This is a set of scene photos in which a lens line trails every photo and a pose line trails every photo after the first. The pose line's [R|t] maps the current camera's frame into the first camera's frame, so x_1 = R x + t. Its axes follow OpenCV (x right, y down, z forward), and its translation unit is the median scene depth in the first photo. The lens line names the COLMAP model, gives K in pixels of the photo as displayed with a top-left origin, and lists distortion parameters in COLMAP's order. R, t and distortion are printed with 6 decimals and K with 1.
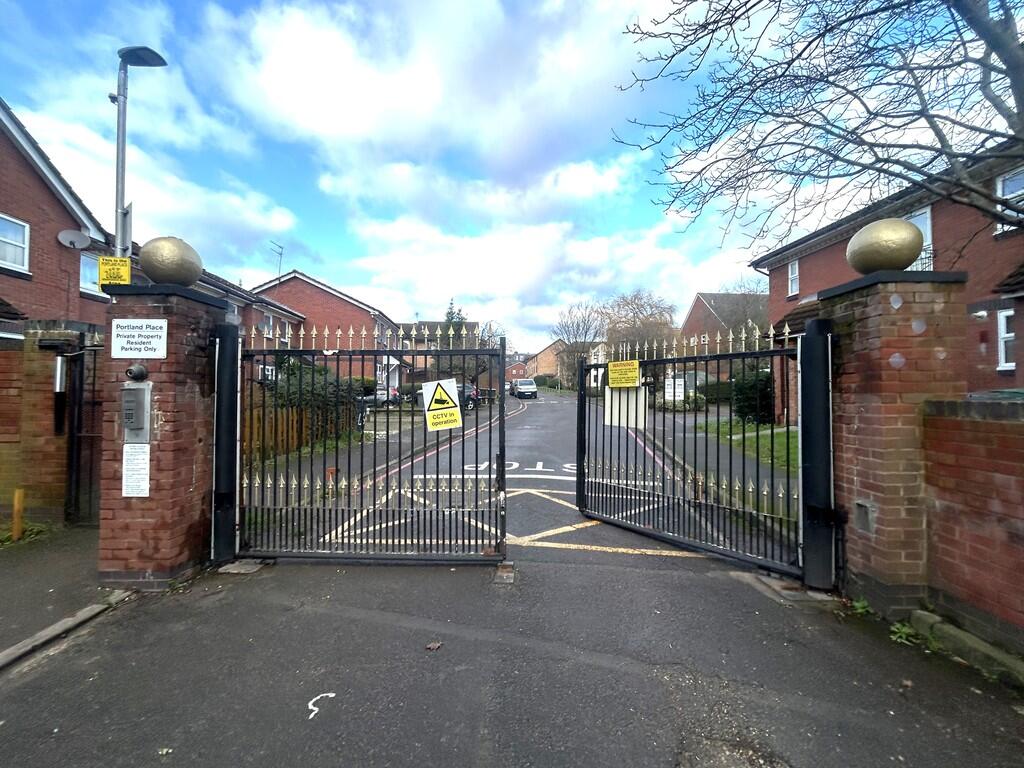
lens RADIAL K [[417.4, 0, 512.0], [0, 417.4, 384.0], [0, 0, 1]] dist [-0.002829, -0.000221]
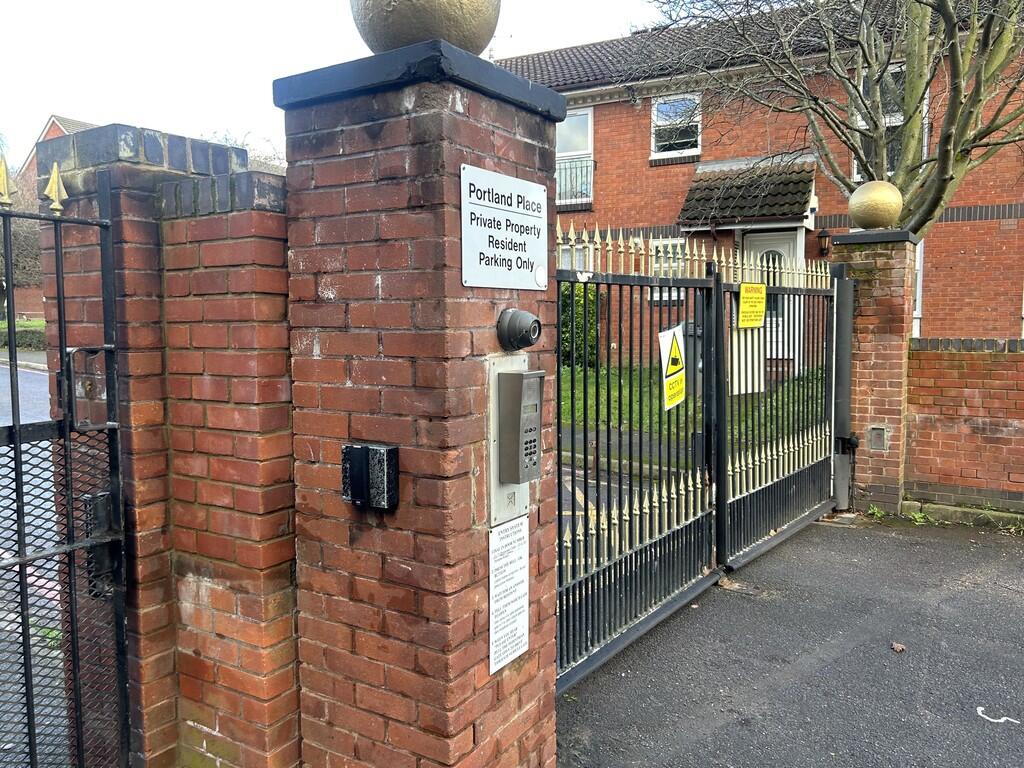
lens RADIAL K [[774.2, 0, 512.0], [0, 774.2, 384.0], [0, 0, 1]] dist [0.043049, -0.003259]
pose [[0.545099, -0.080658, 0.834483, -1.464419], [-0.008245, 0.994797, 0.101539, -0.047792], [-0.838331, -0.062229, 0.541598, 0.634861]]
